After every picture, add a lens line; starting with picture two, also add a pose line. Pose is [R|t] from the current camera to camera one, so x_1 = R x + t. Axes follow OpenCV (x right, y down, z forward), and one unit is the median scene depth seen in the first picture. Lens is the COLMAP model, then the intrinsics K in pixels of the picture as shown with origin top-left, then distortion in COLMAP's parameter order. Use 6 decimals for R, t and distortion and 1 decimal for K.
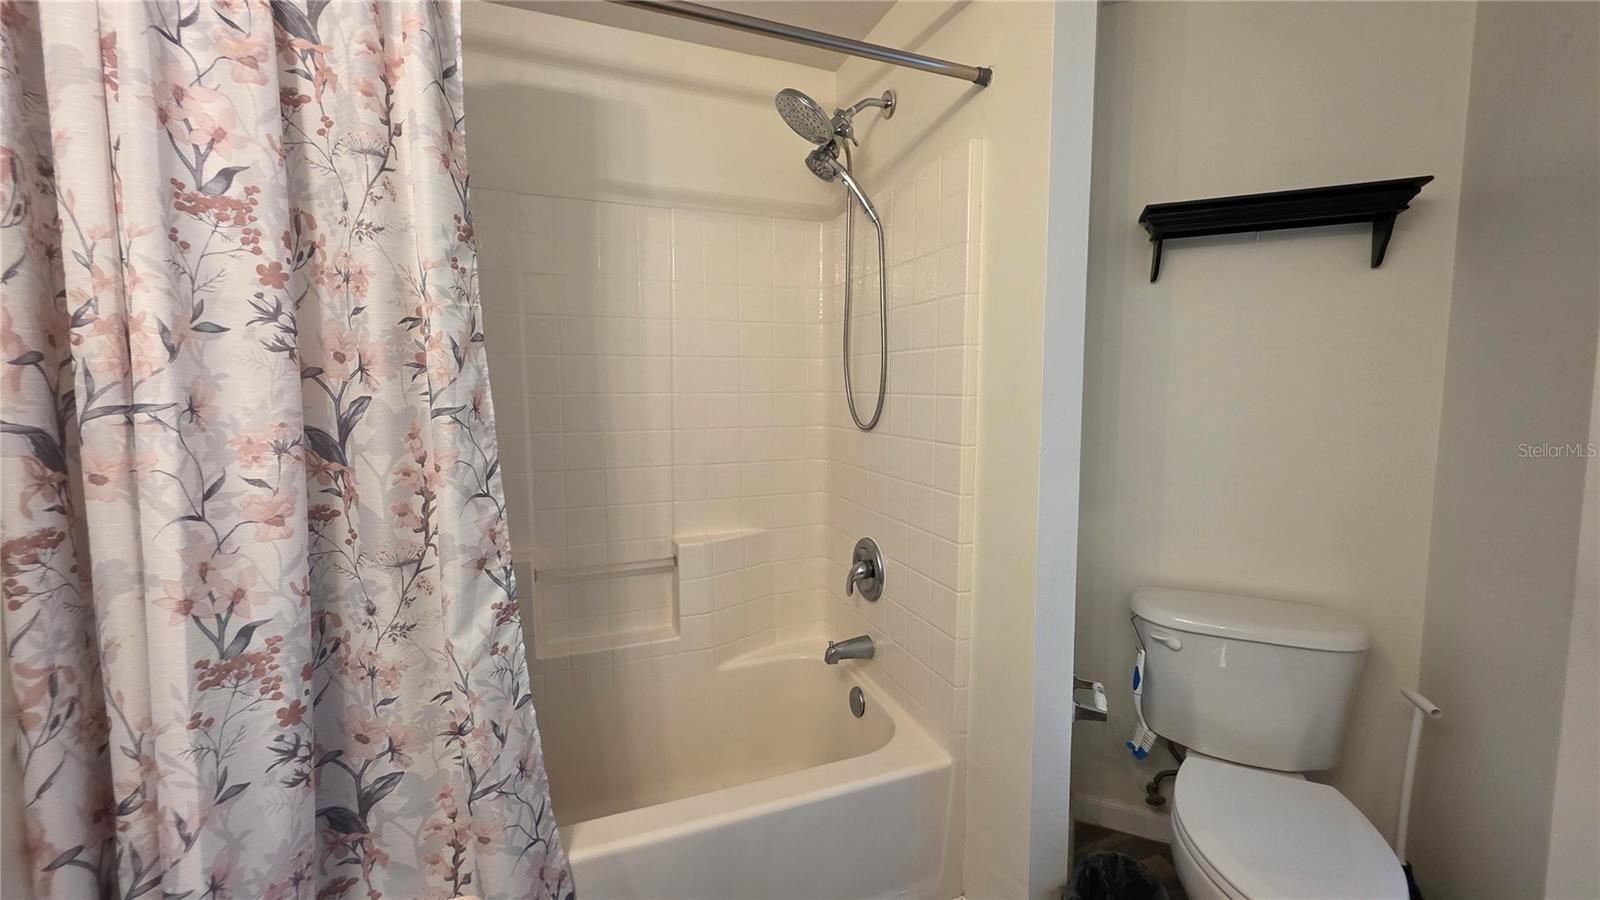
lens RADIAL K [[645.0, 0, 797.9], [0, 645.0, 437.8], [0, 0, 1]] dist [-0.000972, -0.000706]
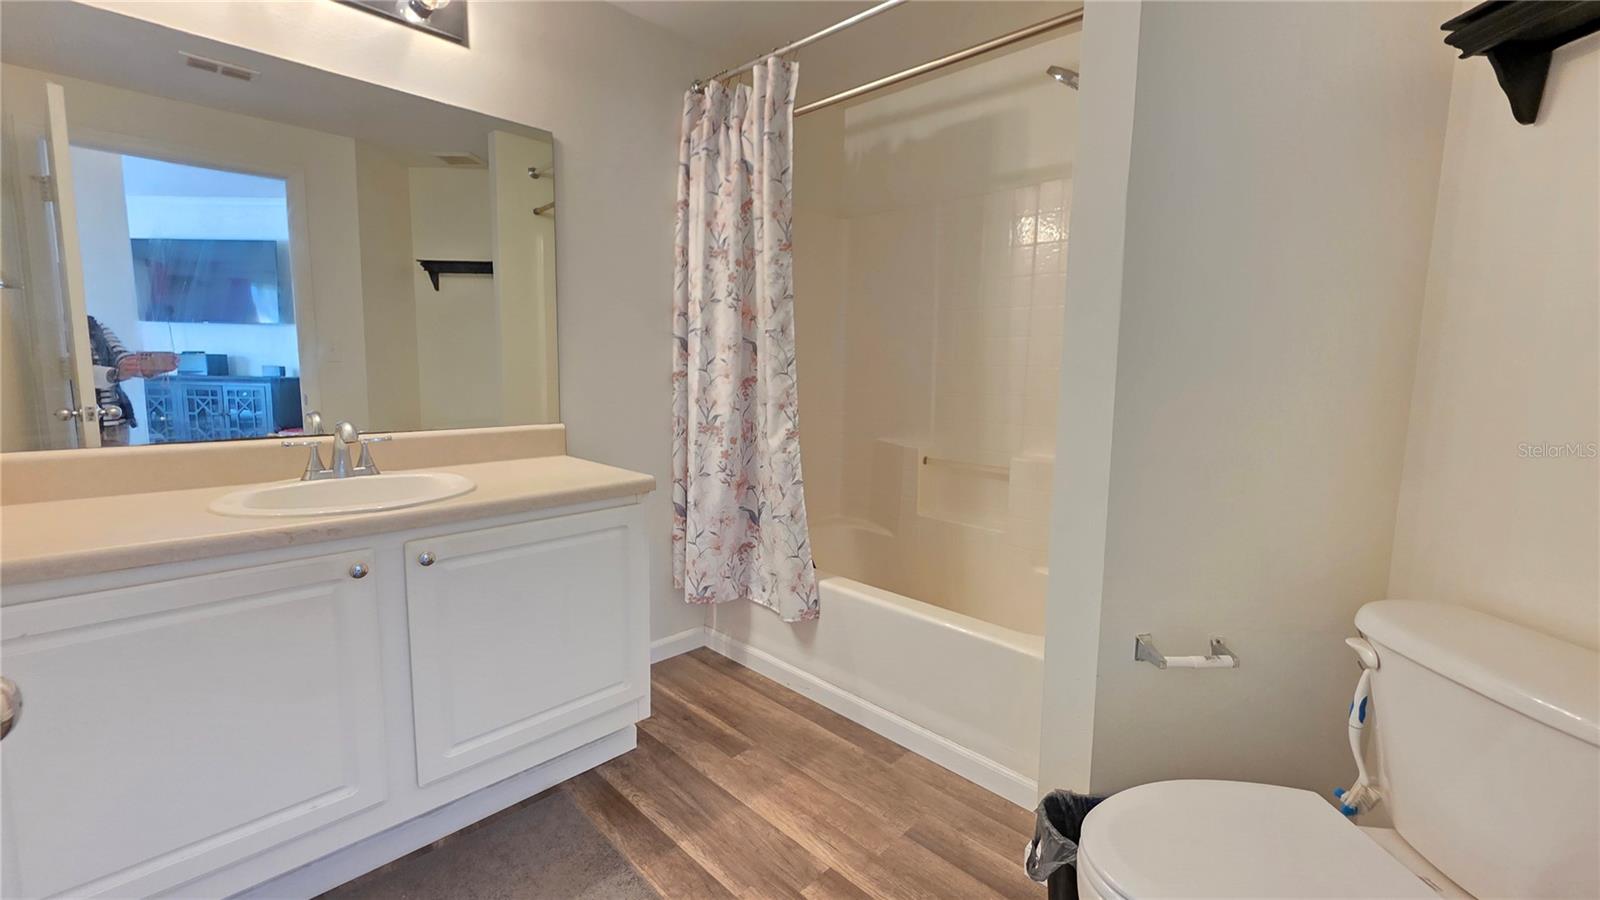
lens RADIAL K [[645.0, 0, 804.8], [0, 645.0, 452.1], [0, 0, 1]] dist [-0.000972, -0.000706]
pose [[0.404630, 0.123864, -0.906053, 1.655381], [-0.097723, 0.990968, 0.091831, 0.162662], [0.909244, 0.051385, 0.413080, 0.250097]]
